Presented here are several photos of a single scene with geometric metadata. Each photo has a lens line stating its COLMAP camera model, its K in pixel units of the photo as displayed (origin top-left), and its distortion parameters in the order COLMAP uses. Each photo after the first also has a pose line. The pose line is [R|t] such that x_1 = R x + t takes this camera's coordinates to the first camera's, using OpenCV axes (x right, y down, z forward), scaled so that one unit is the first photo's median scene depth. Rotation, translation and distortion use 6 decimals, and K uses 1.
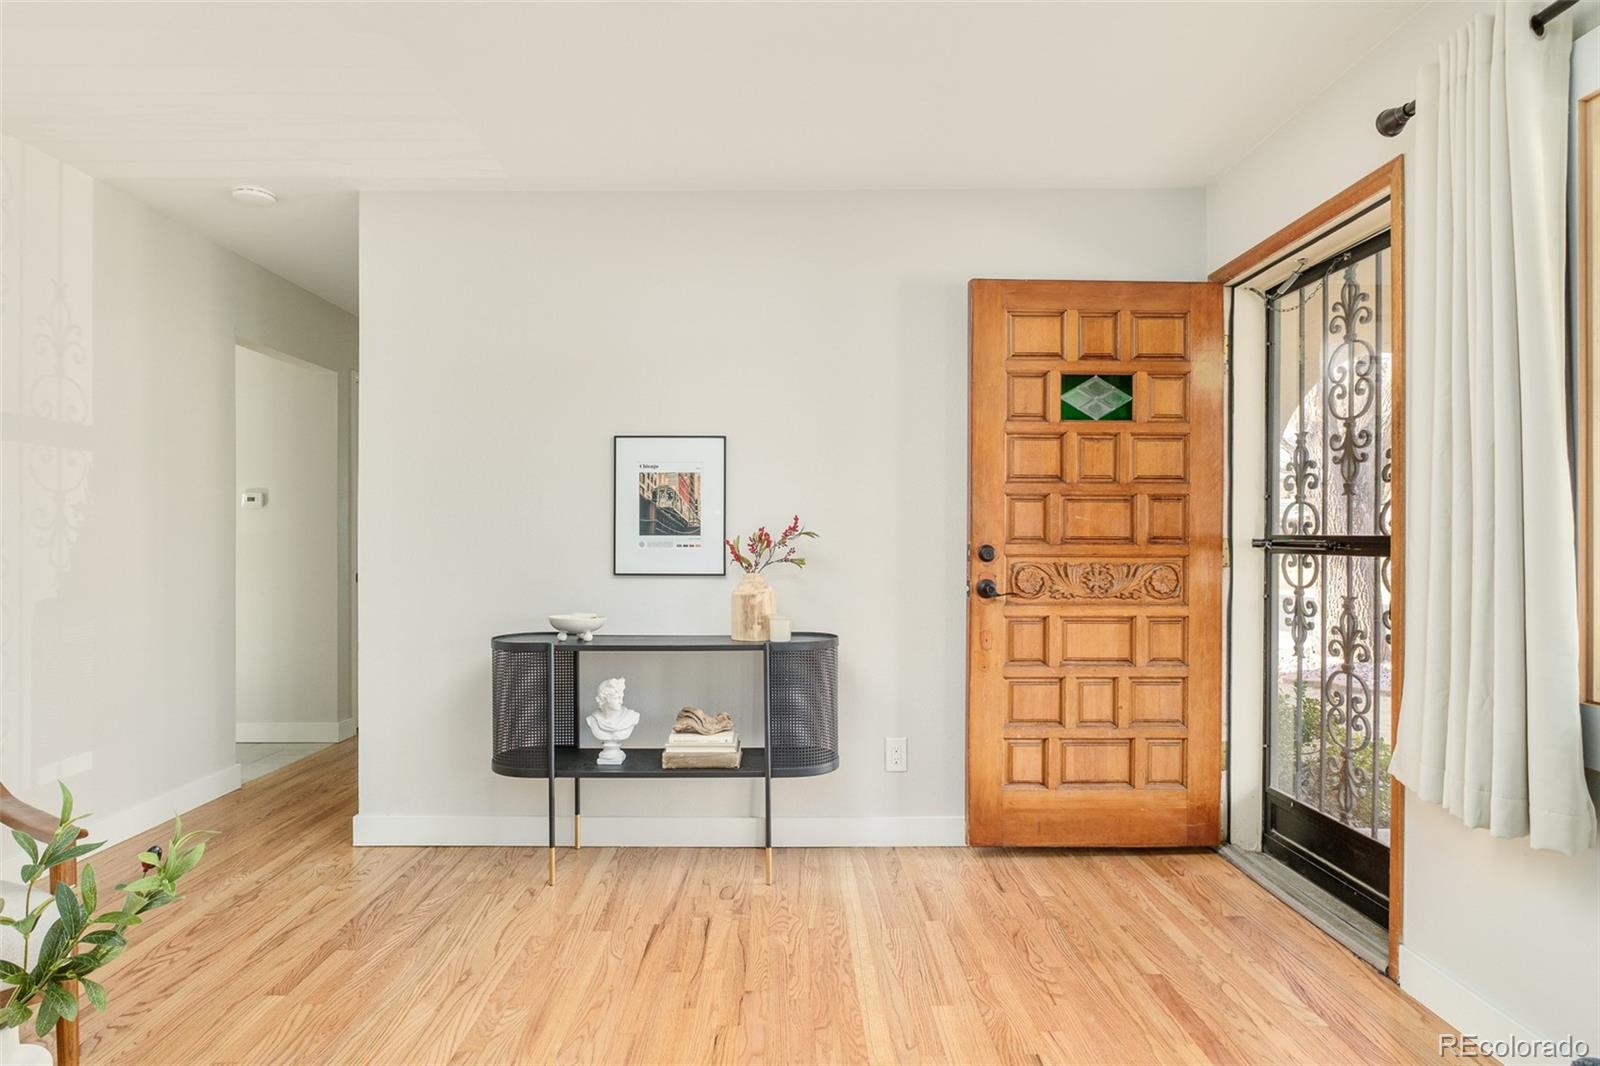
lens RADIAL K [[887.3, 0, 791.4], [0, 887.3, 533.4], [0, 0, 1]] dist [-0.017337, -0.000170]
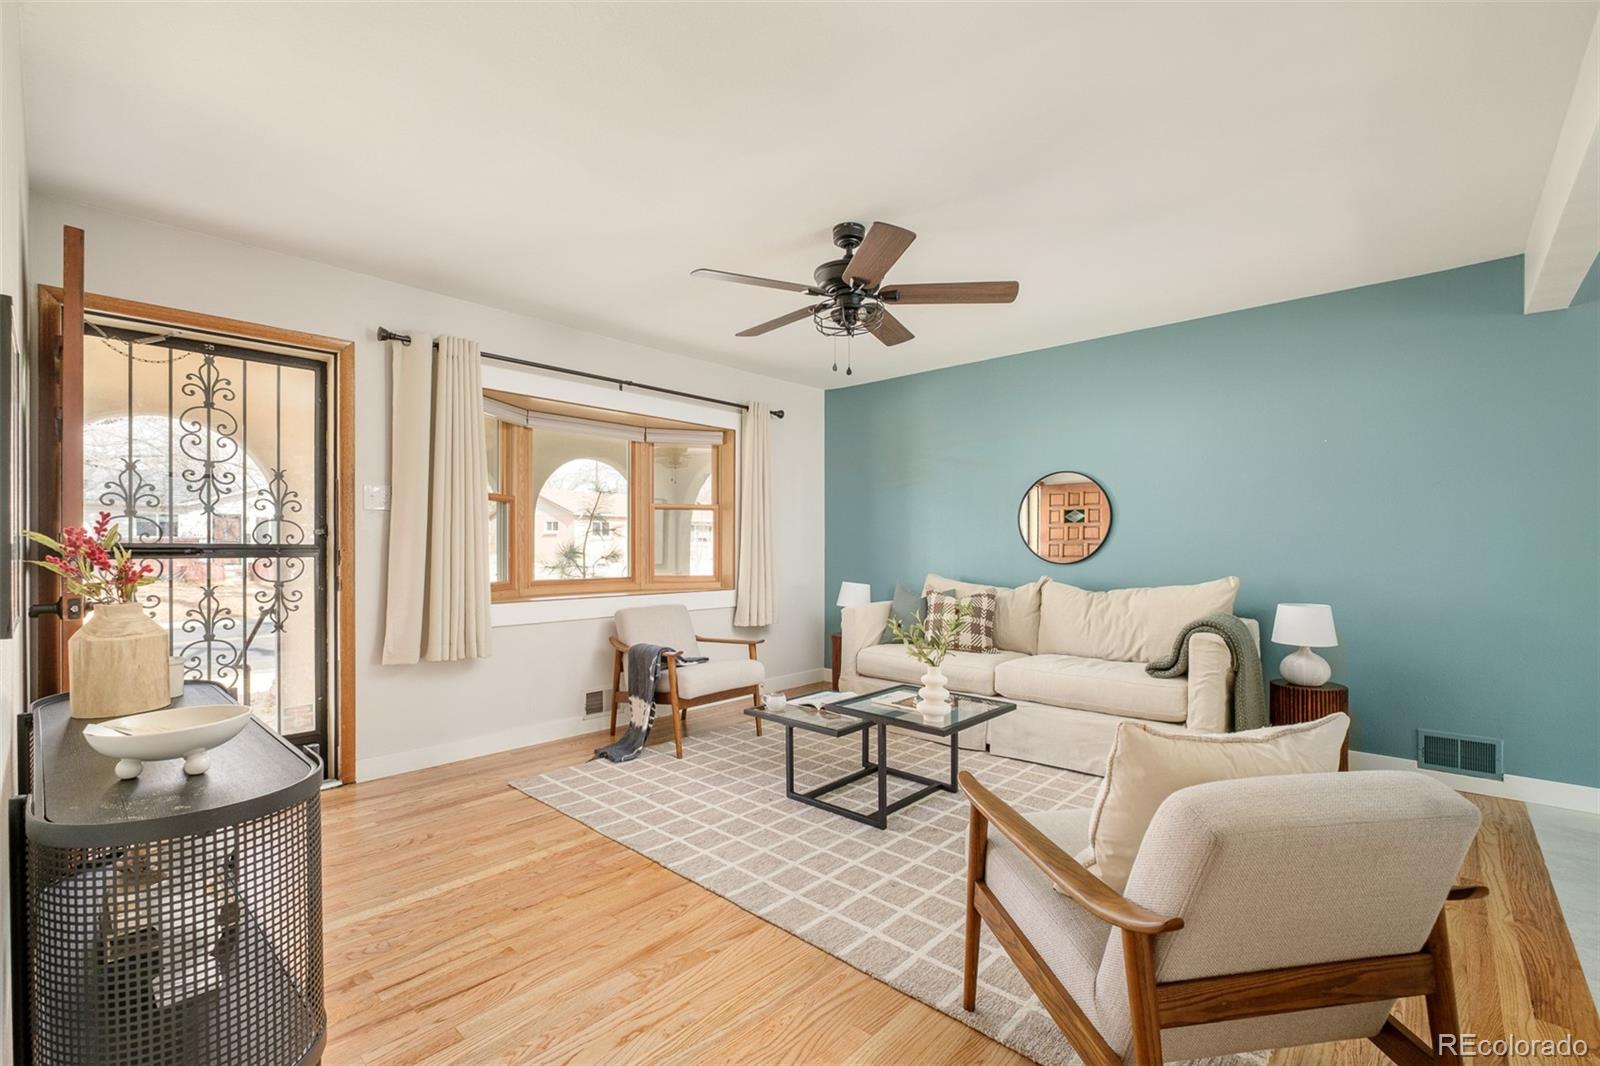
lens RADIAL K [[695.6, 0, 795.4], [0, 695.6, 538.0], [0, 0, 1]] dist [-0.006308, -0.000862]
pose [[-0.739931, 0.007503, 0.672641, -0.712184], [-0.003335, 0.999885, -0.014823, 0.005899], [-0.672674, -0.013211, -0.739821, 1.038607]]
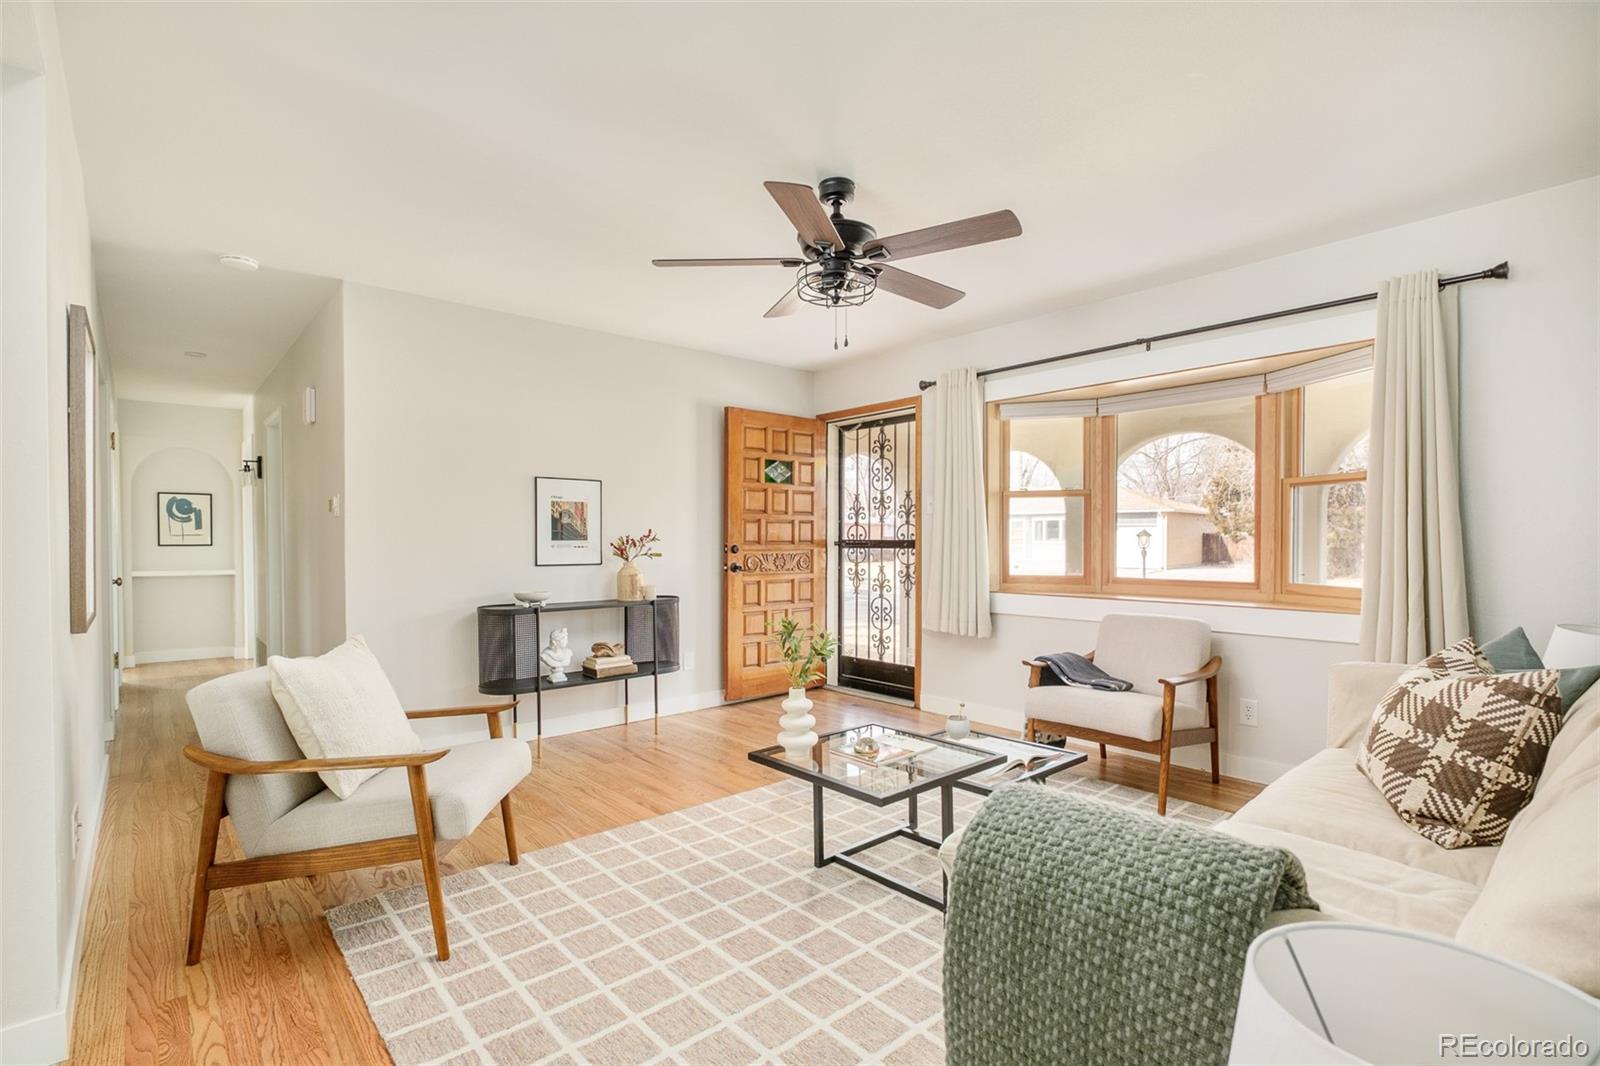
lens RADIAL K [[744.0, 0, 798.1], [0, 744.0, 546.3], [0, 0, 1]] dist [-0.001824, -0.000244]
pose [[0.744270, -0.007609, 0.667836, -0.764326], [-0.000447, 0.999929, 0.011891, -0.003571], [-0.667879, -0.009148, 0.744214, -0.298751]]
